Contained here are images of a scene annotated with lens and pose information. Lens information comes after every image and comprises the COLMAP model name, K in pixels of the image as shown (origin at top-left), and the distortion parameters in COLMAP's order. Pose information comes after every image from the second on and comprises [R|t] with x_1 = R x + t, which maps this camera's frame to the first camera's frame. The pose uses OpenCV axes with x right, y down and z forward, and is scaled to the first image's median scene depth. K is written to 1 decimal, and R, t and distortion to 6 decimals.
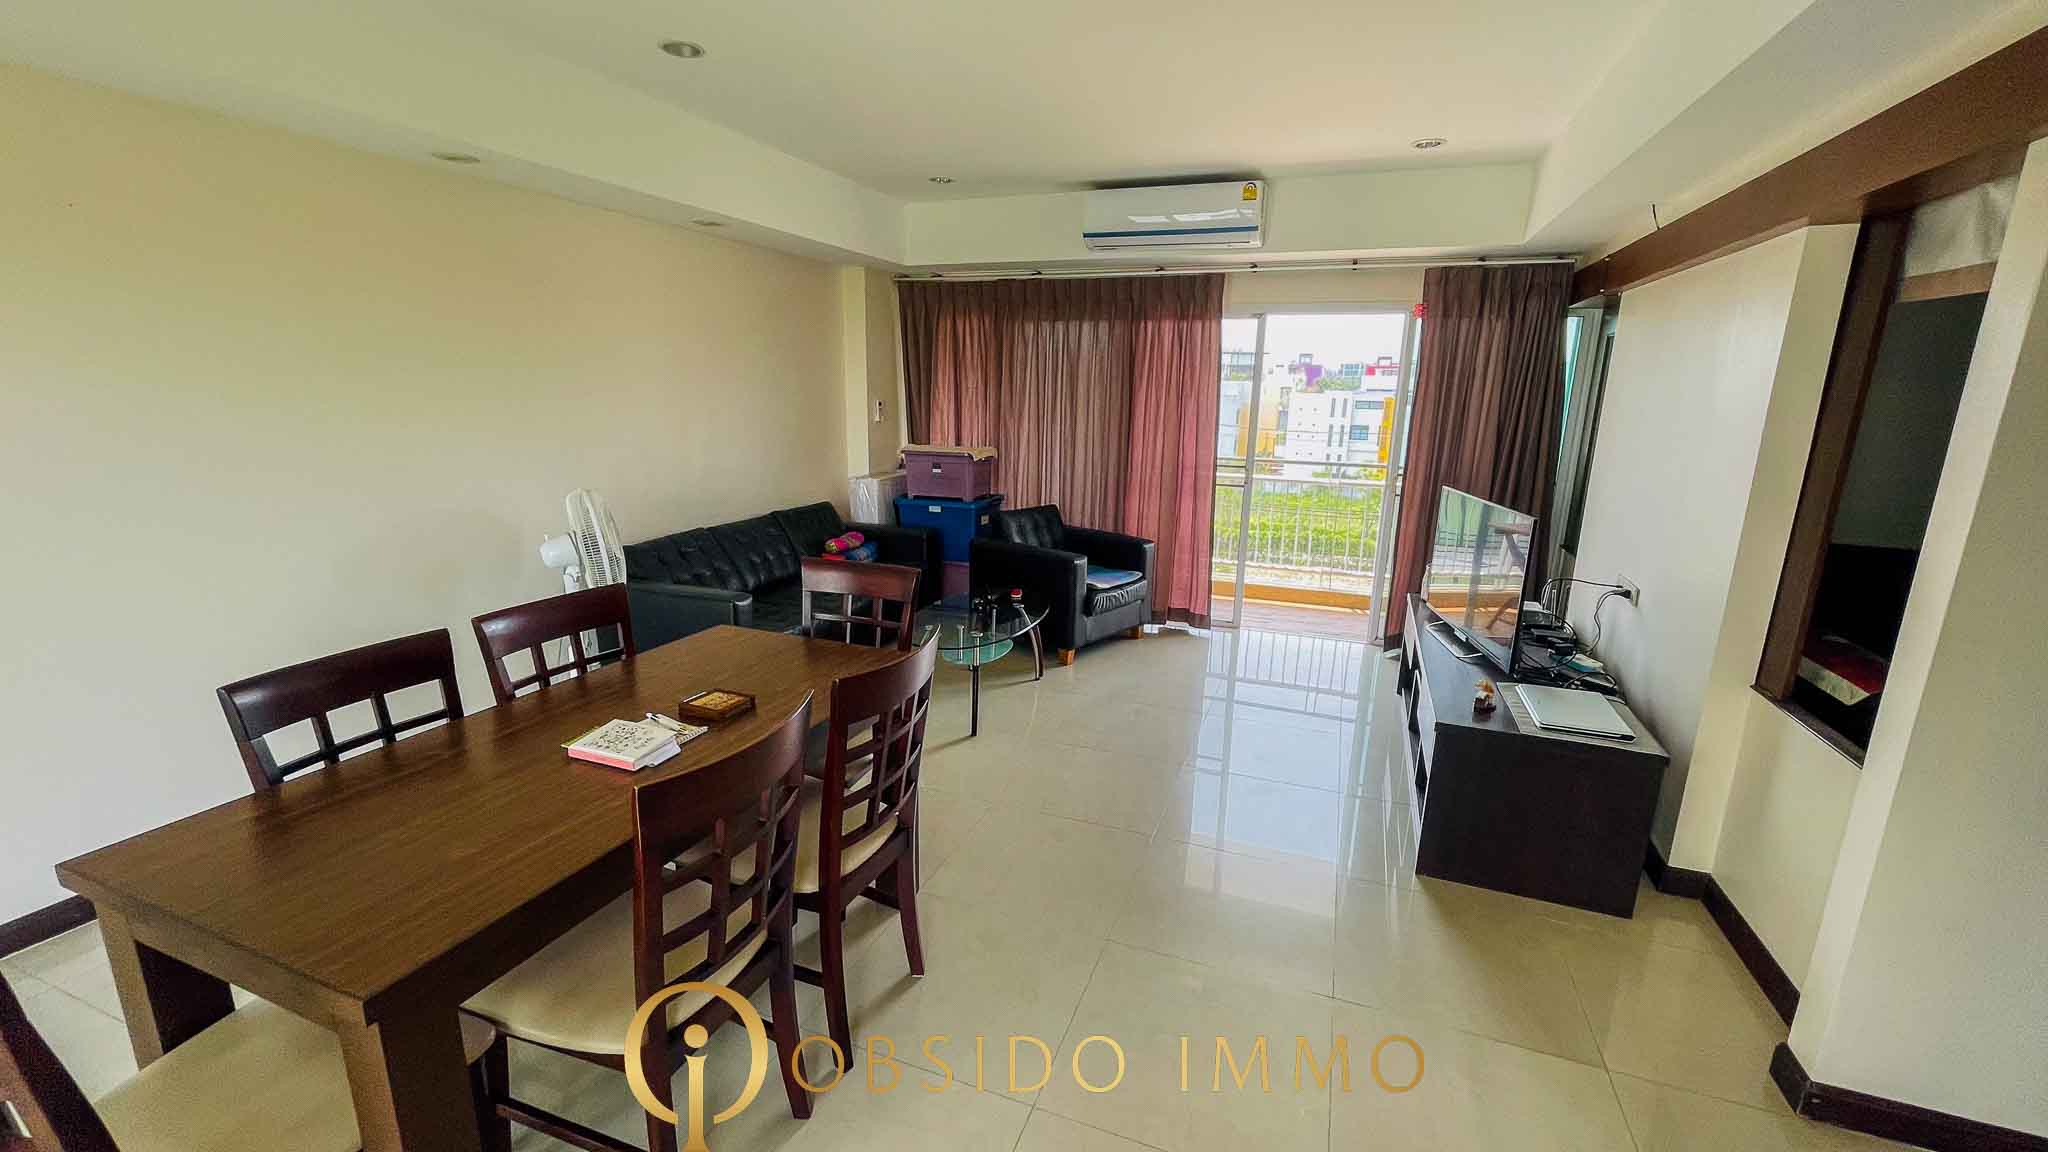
lens RADIAL K [[829.0, 0, 1018.8], [0, 829.0, 579.0], [0, 0, 1]] dist [-0.002925, -0.000185]
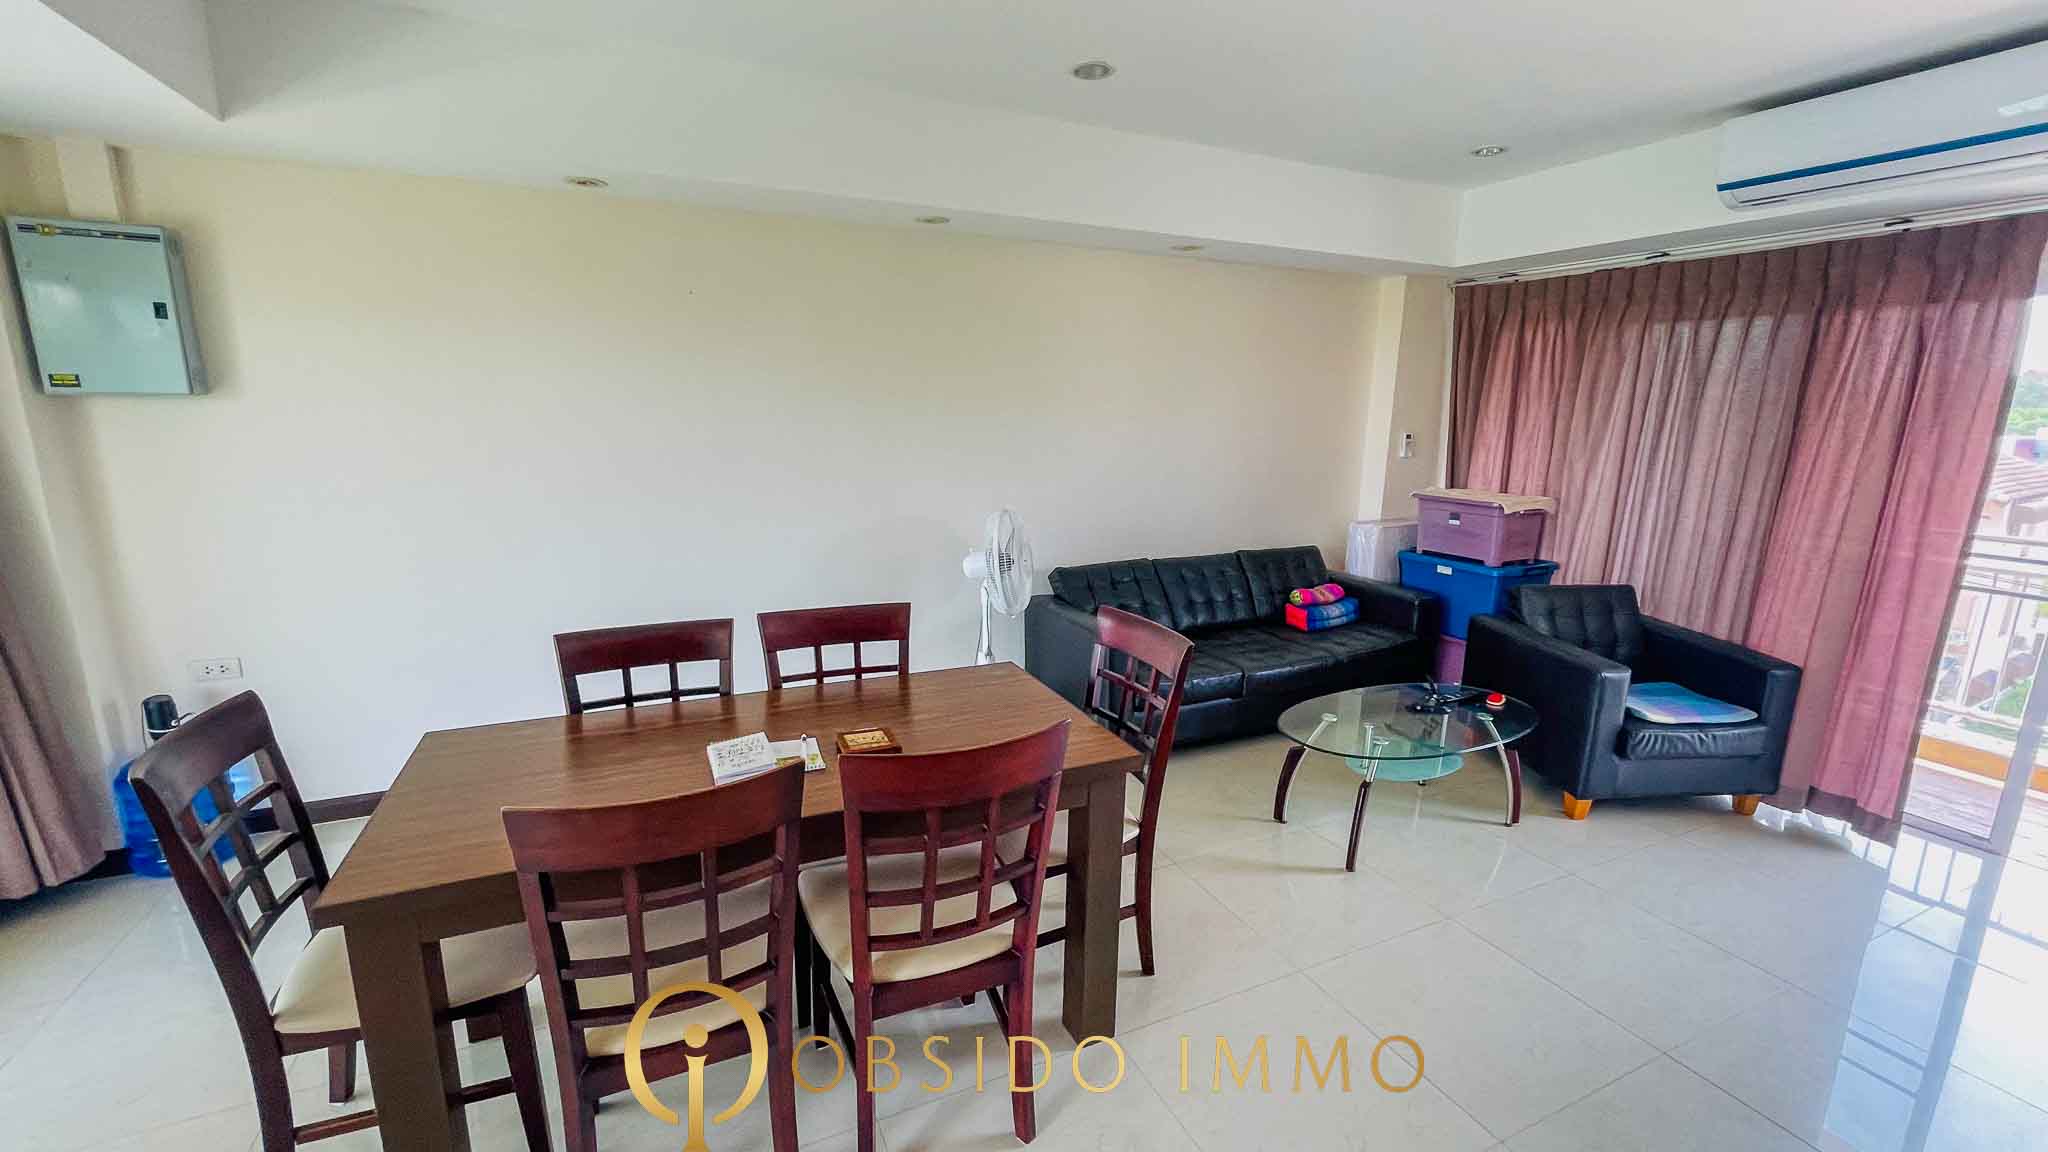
lens RADIAL K [[829.0, 0, 1020.7], [0, 829.0, 583.1], [0, 0, 1]] dist [-0.002925, -0.000185]
pose [[0.721158, 0.138750, -0.678734, 0.158245], [-0.157888, 0.986872, 0.033985, -0.038085], [0.674539, 0.082656, 0.733598, 0.160556]]
